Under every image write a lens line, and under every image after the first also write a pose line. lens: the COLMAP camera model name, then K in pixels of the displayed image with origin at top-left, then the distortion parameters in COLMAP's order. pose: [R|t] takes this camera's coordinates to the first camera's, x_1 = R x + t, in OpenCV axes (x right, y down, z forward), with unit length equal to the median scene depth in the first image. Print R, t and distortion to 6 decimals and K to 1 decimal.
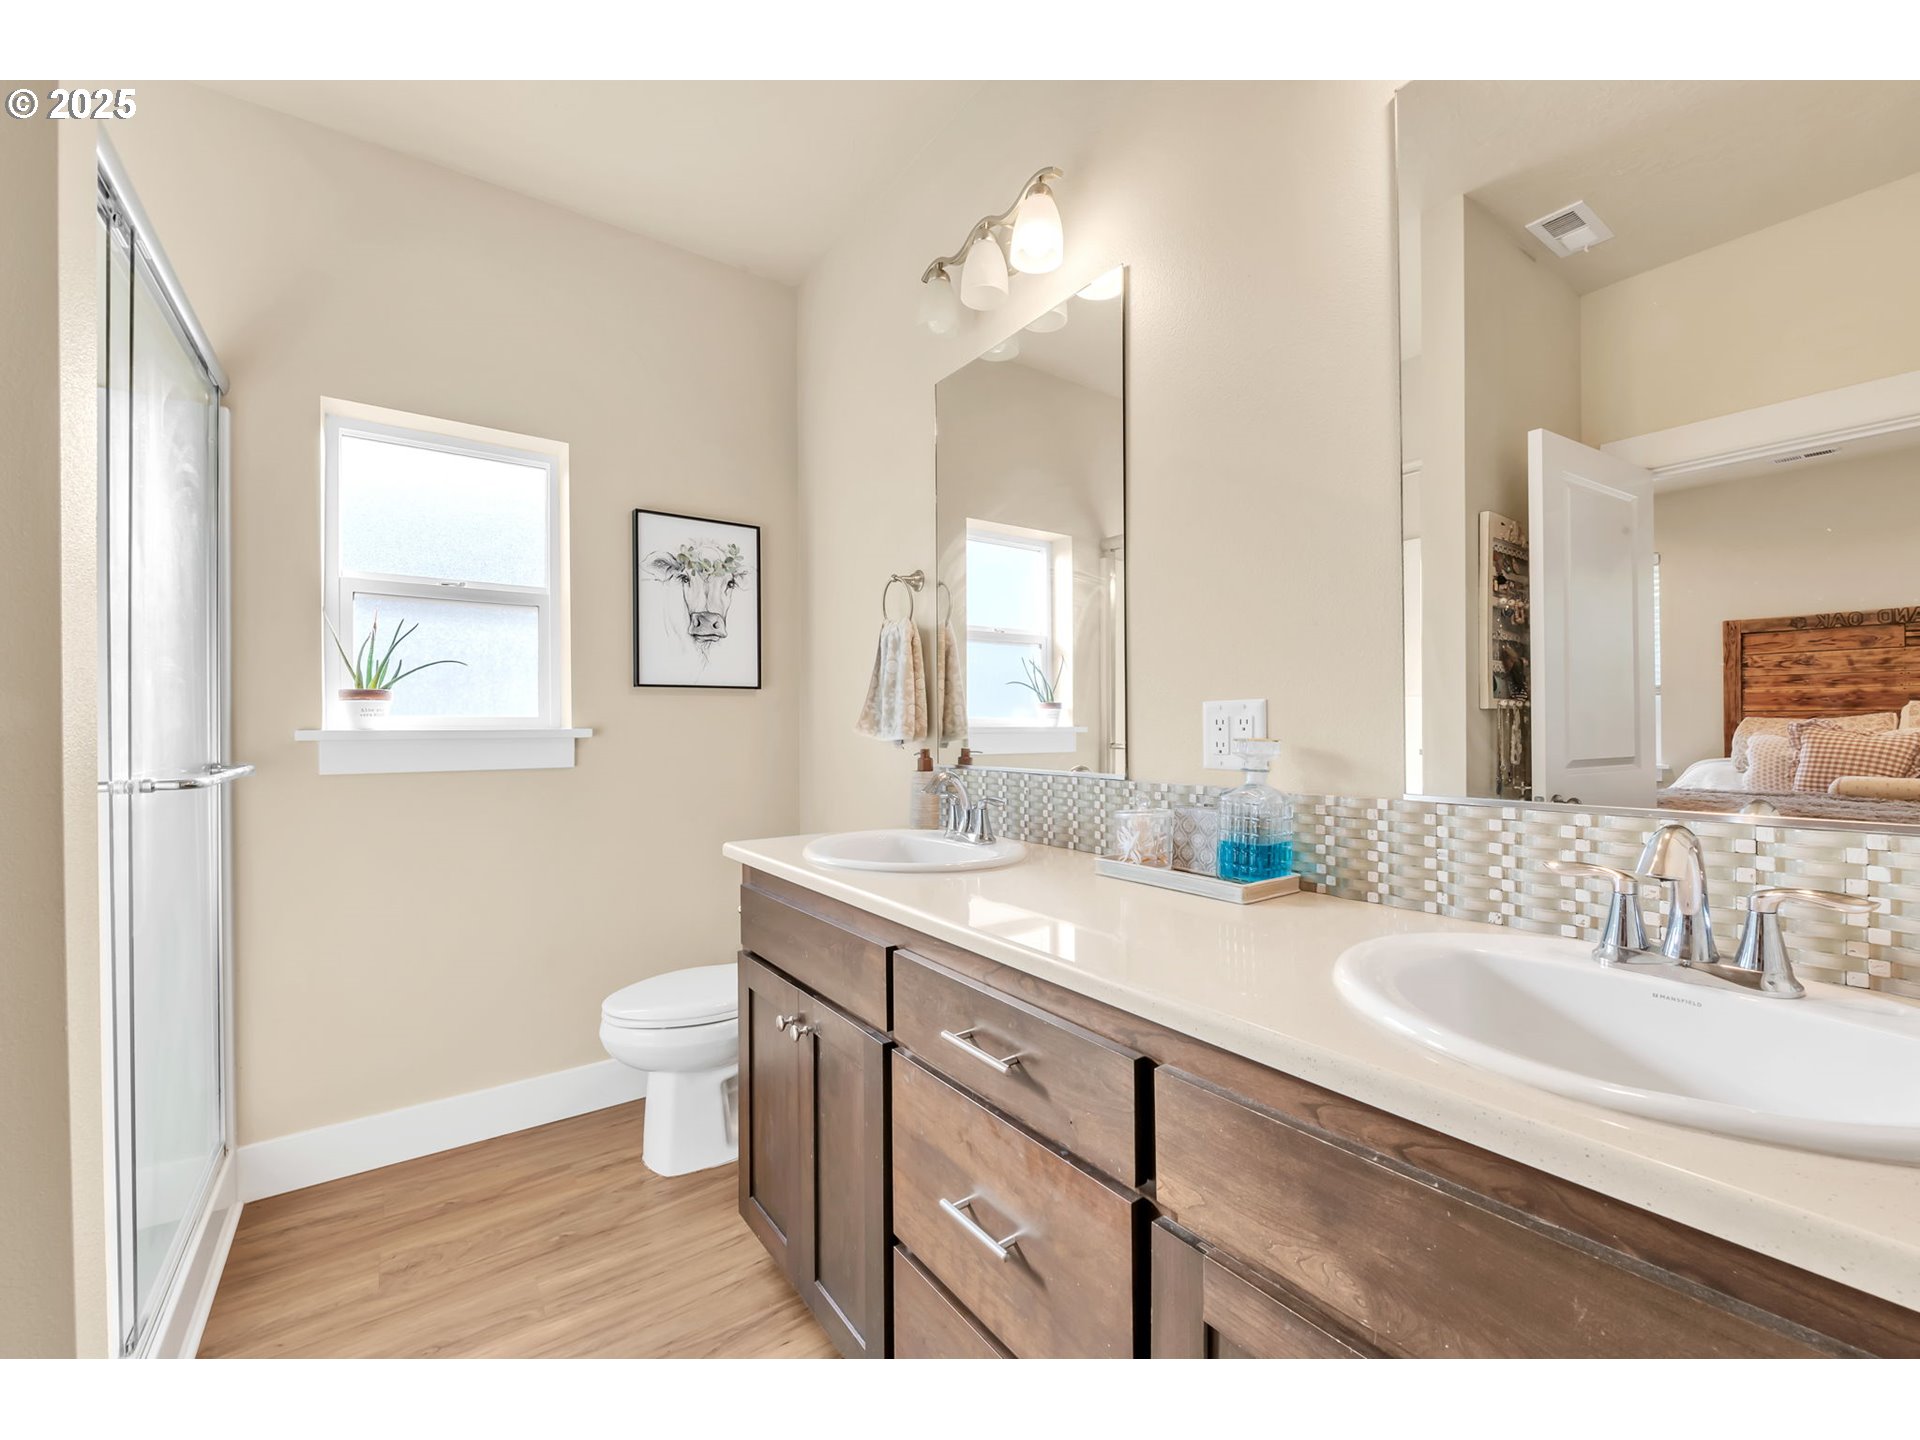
lens RADIAL K [[783.2, 0, 956.8], [0, 783.2, 714.6], [0, 0, 1]] dist [-0.001021, -0.004498]
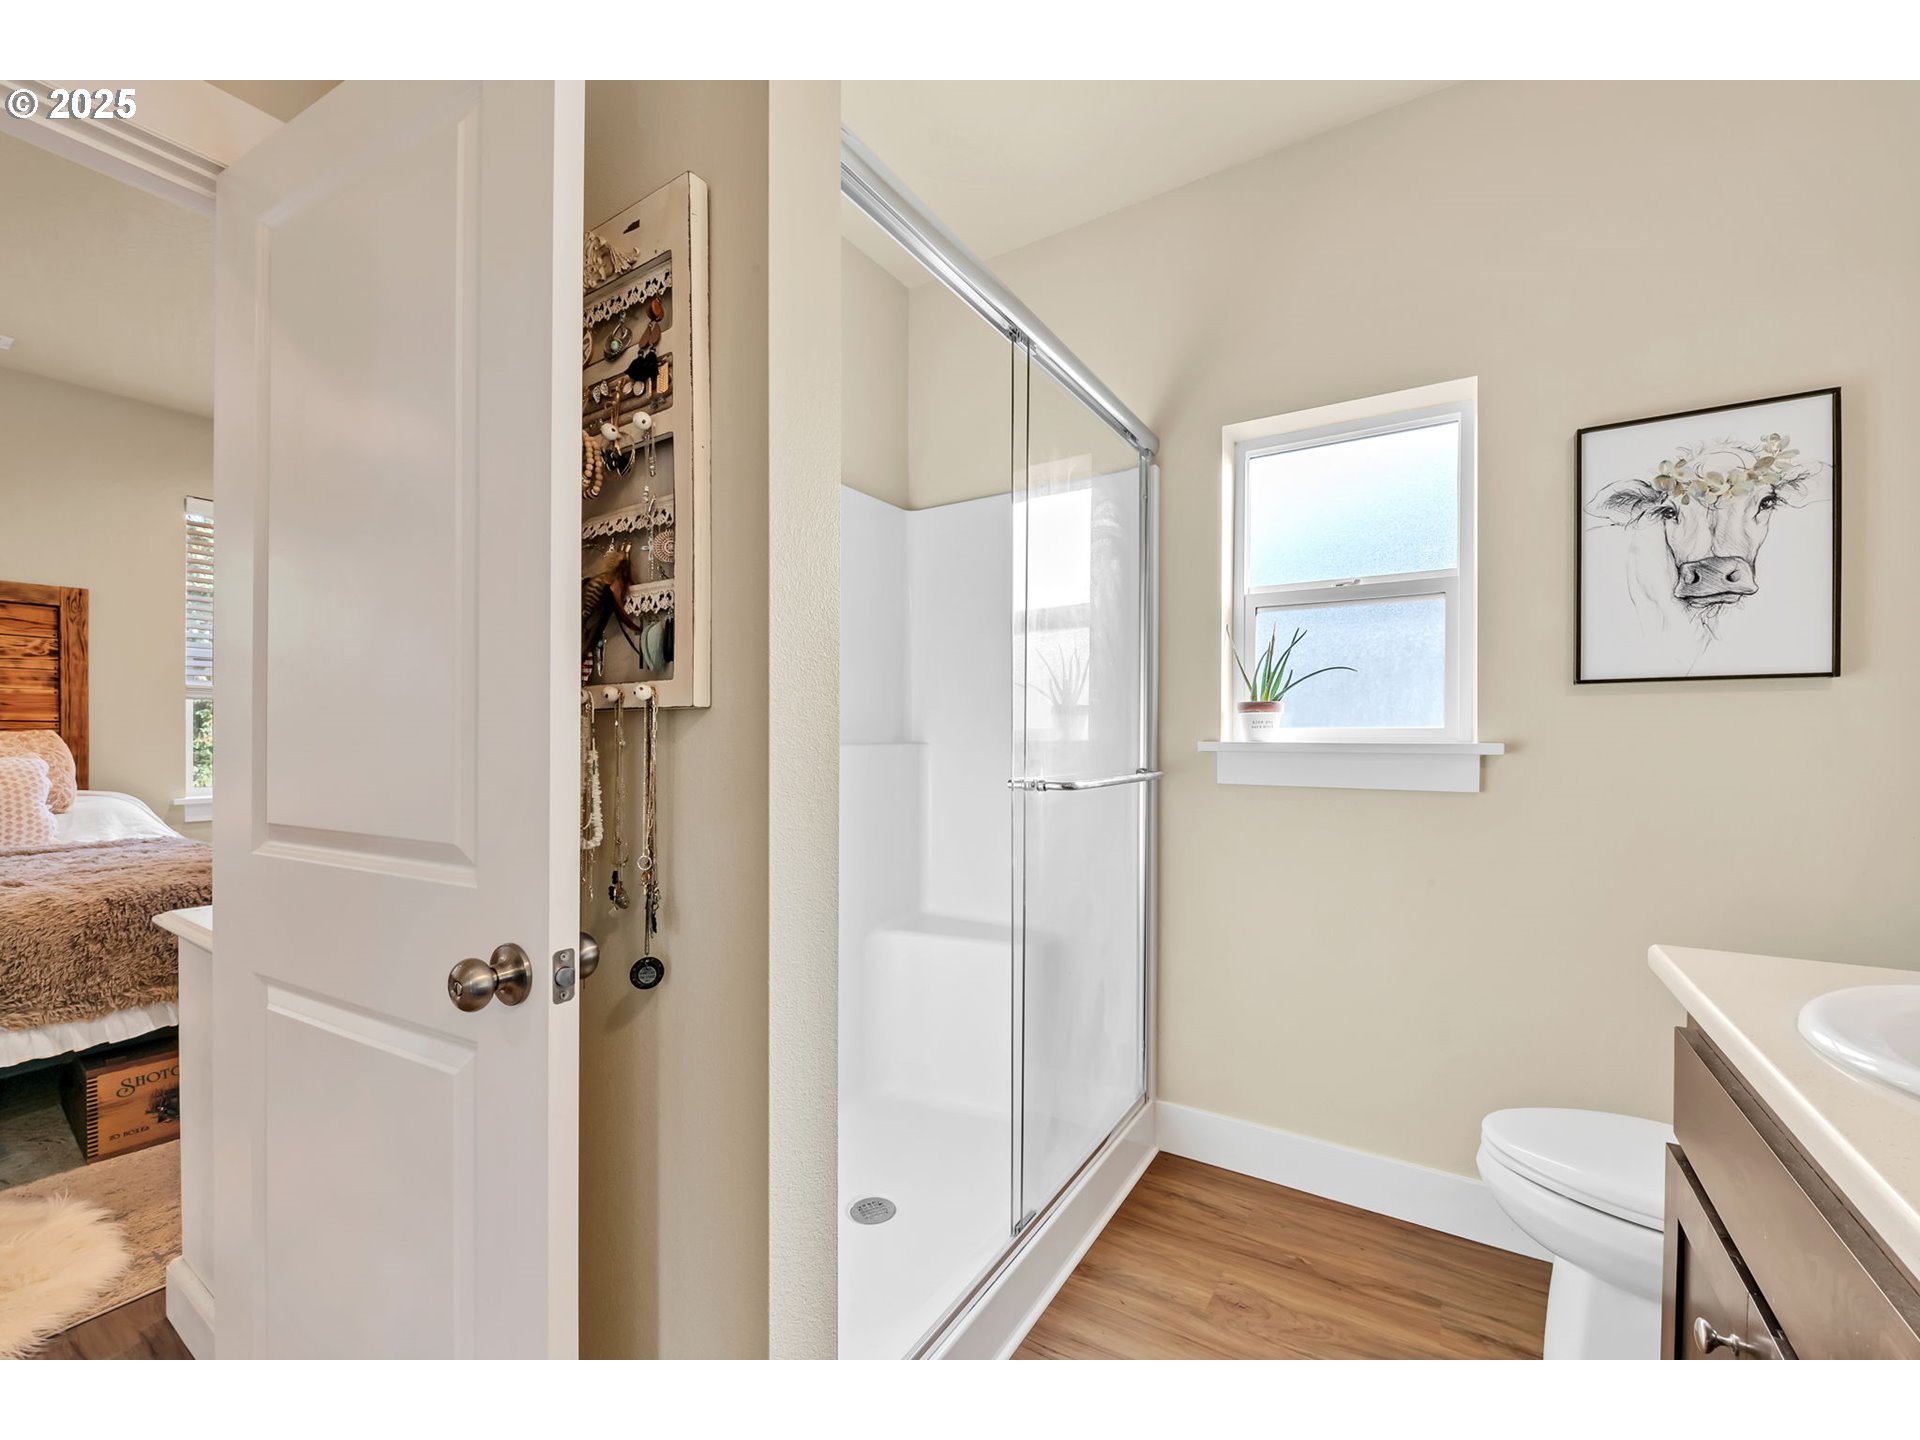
lens RADIAL K [[778.0, 0, 956.0], [0, 778.0, 738.1], [0, 0, 1]] dist [-0.000105, -0.005701]
pose [[0.367669, 0.007837, -0.929924, 0.033926], [0.007374, 0.999908, 0.011342, 0.000717], [0.929927, -0.011027, 0.367578, 0.235209]]
